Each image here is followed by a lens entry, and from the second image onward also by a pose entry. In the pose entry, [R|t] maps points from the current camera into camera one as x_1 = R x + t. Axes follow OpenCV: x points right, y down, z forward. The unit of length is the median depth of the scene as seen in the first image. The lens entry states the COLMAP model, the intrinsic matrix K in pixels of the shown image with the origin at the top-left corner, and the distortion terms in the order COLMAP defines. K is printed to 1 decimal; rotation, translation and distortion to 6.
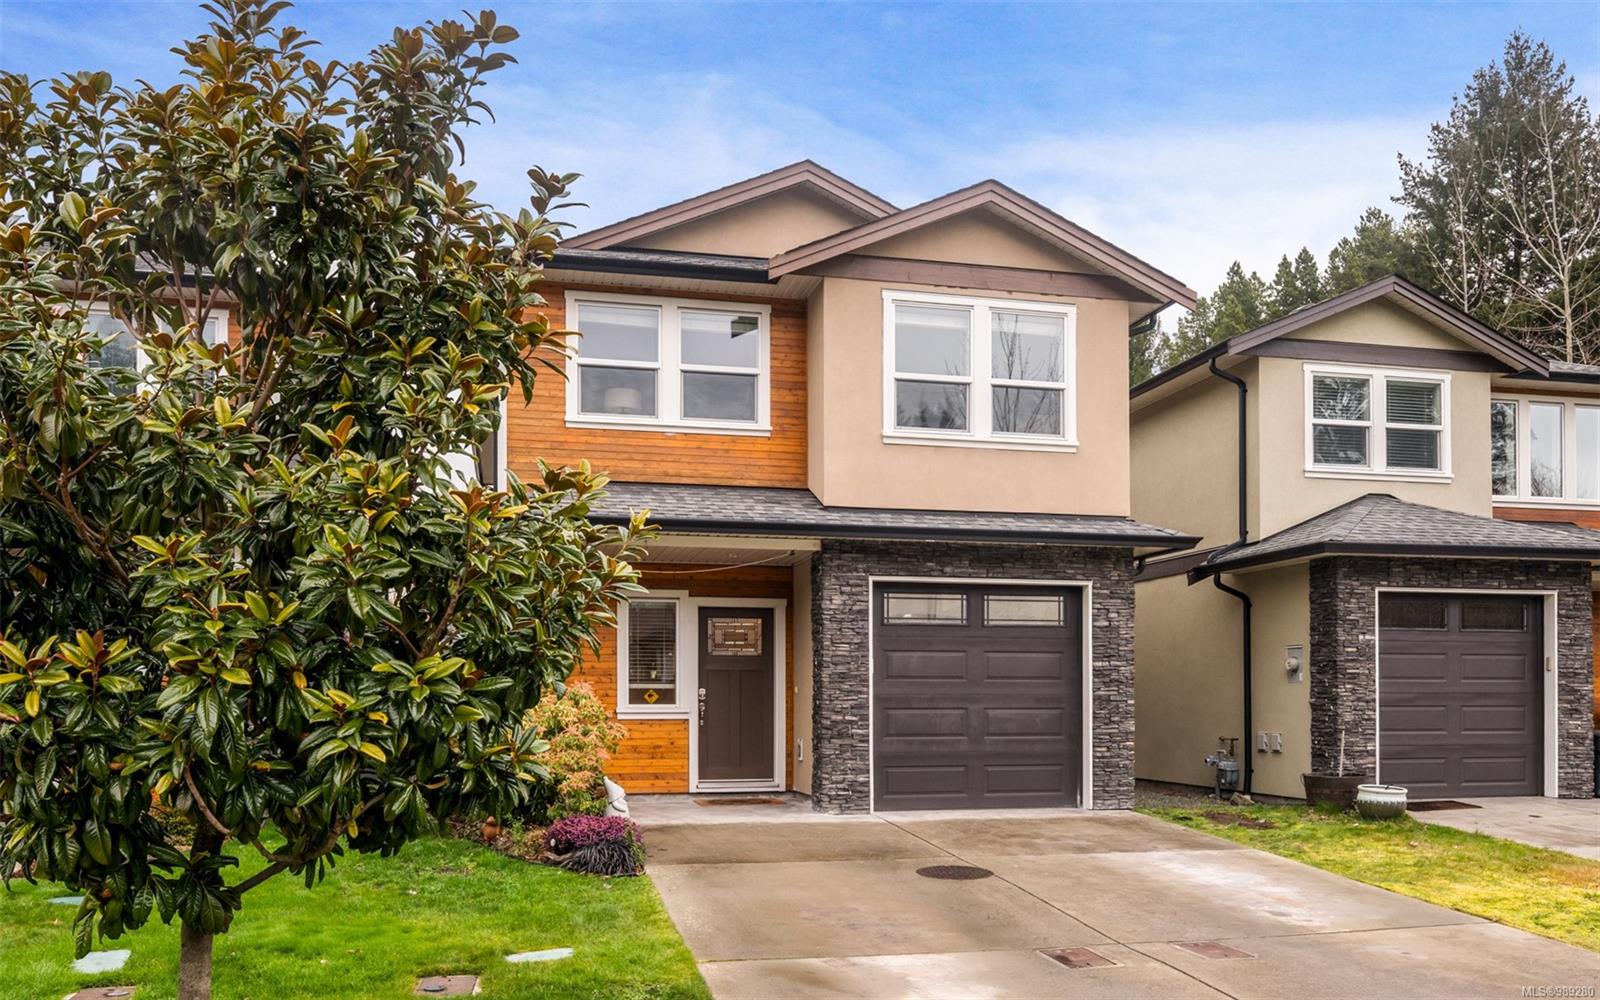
lens RADIAL K [[1110.4, 0, 799.5], [0, 1110.4, 548.5], [0, 0, 1]] dist [0.000199, -0.001371]
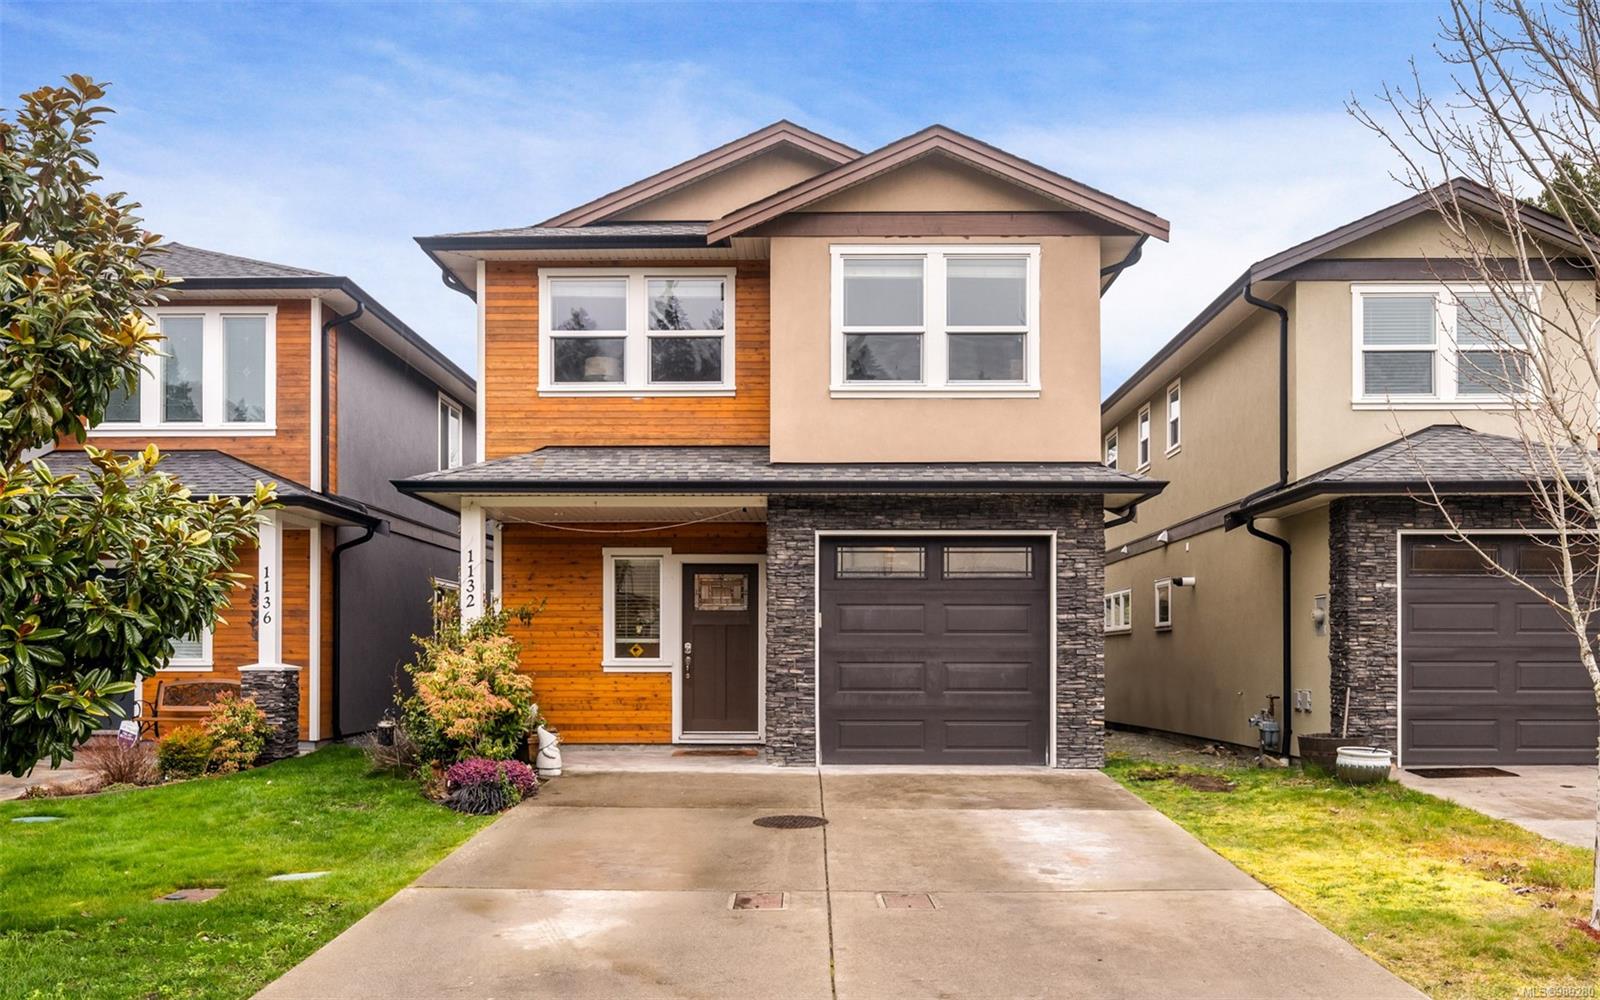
lens RADIAL K [[1139.7, 0, 800.0], [0, 1139.7, 500.0], [0, 0, 1]] dist [-0.000832, -0.000383]
pose [[0.976180, -0.028317, -0.215107, 0.261738], [0.027977, 0.999598, -0.004624, 0.001309], [0.215151, -0.001504, 0.976580, -0.012080]]
